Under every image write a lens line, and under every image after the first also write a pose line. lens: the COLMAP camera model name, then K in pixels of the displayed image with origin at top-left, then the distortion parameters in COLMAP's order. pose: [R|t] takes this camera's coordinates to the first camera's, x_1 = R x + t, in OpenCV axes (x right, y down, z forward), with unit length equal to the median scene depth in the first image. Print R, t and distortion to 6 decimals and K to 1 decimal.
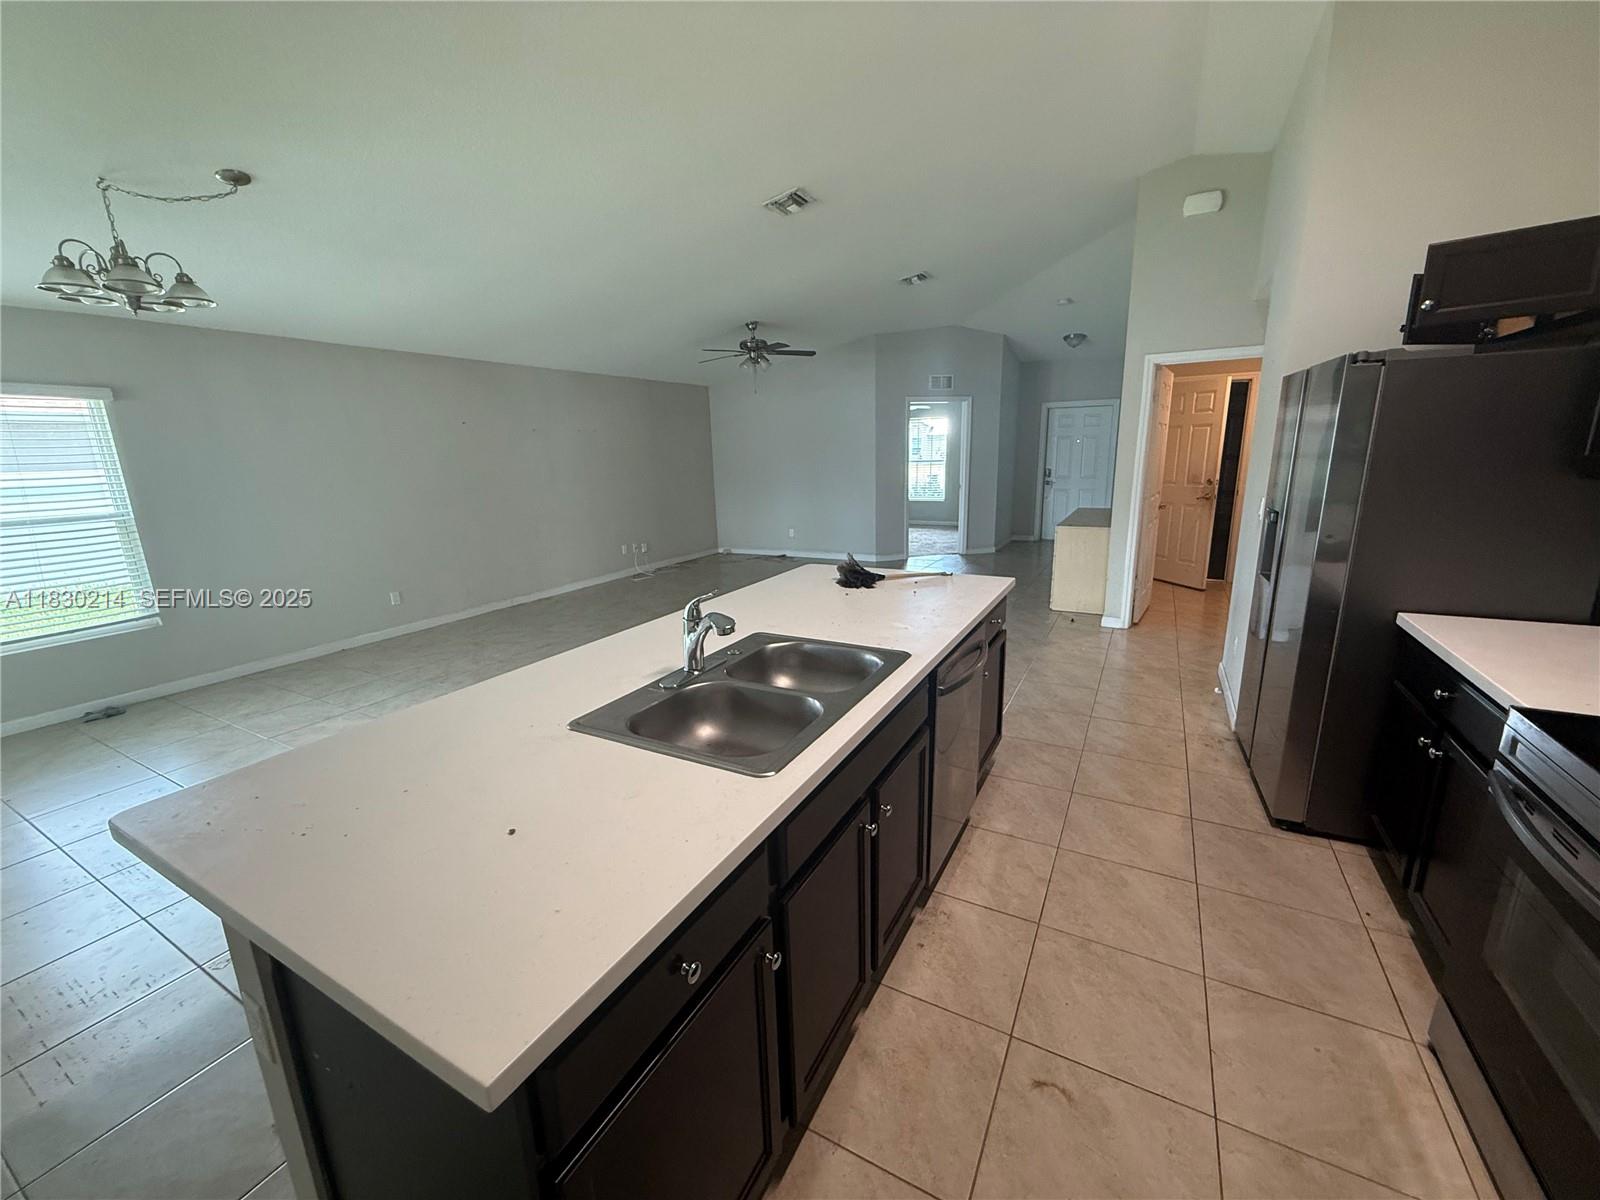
lens RADIAL K [[640.9, 0, 805.6], [0, 640.9, 598.6], [0, 0, 1]] dist [-0.003852, 0.000769]
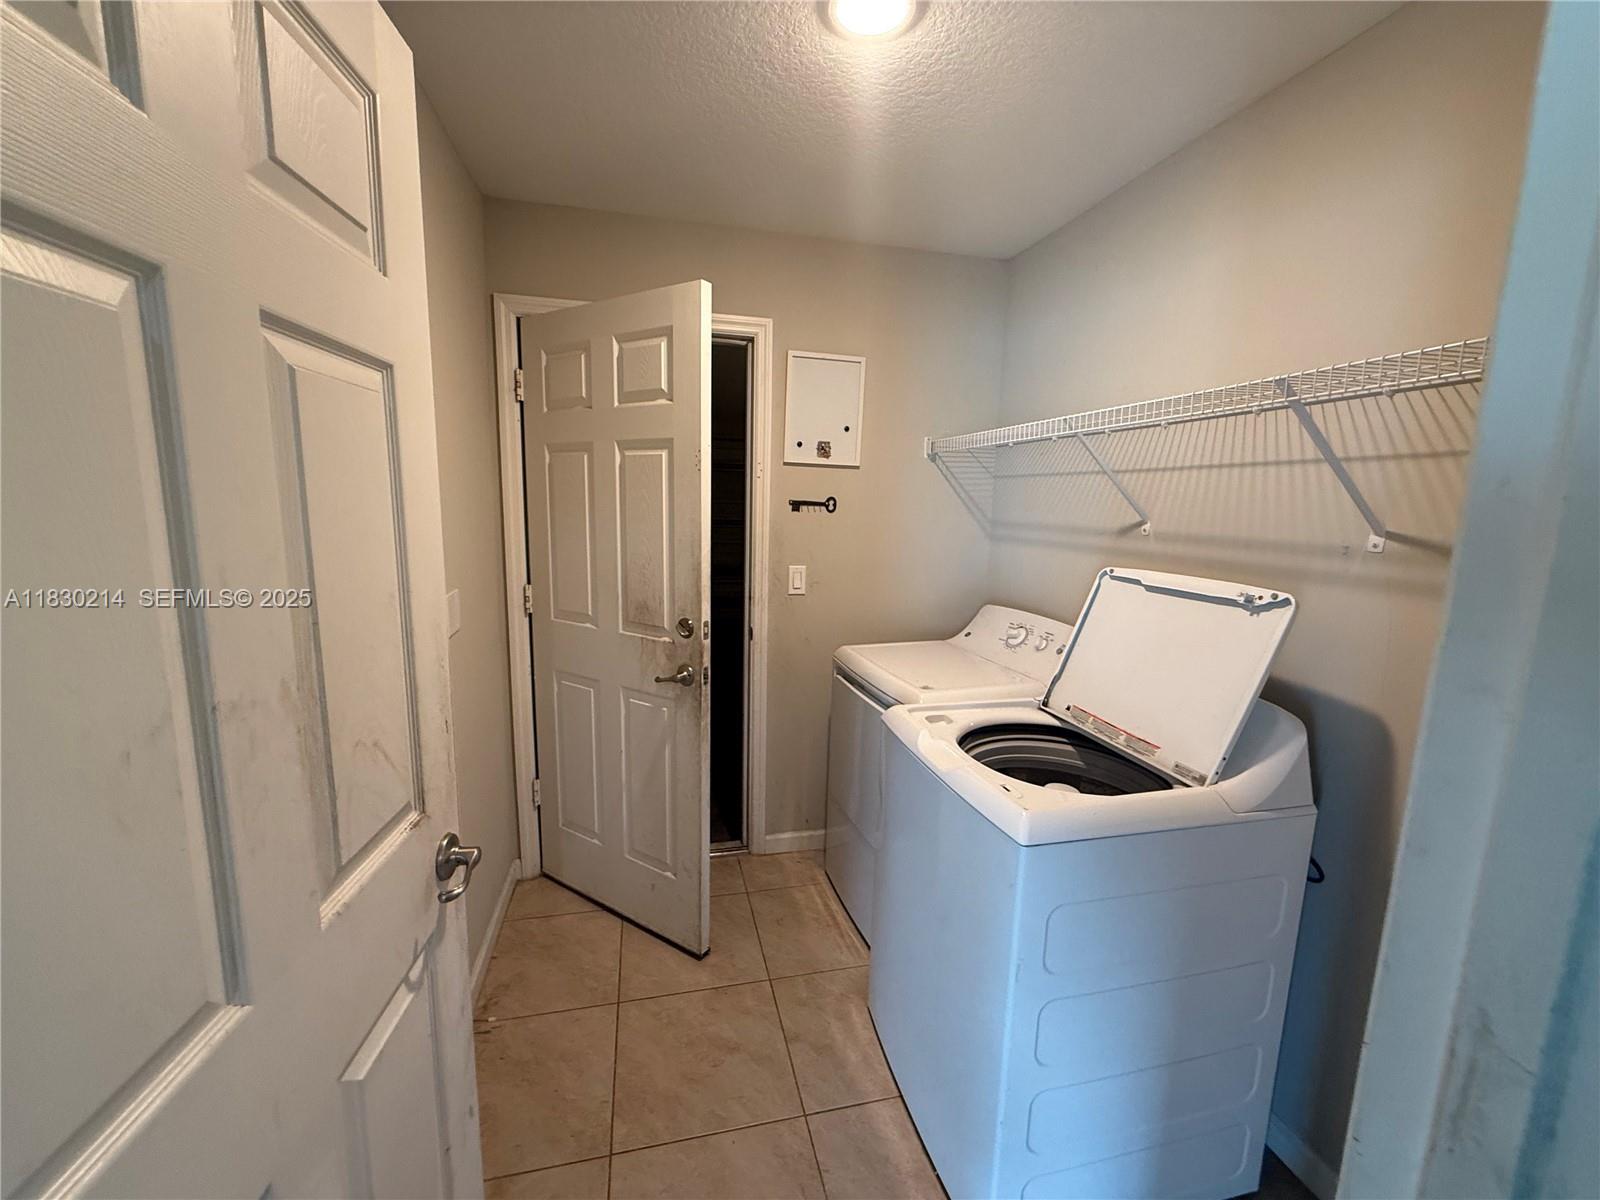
lens RADIAL K [[640.9, 0, 799.4], [0, 640.9, 594.0], [0, 0, 1]] dist [-0.003852, 0.000769]
pose [[0.756801, -0.075604, 0.649258, 0.470997], [0.111811, 0.993622, -0.014627, -0.186307], [-0.644011, 0.083664, 0.760428, 0.724314]]
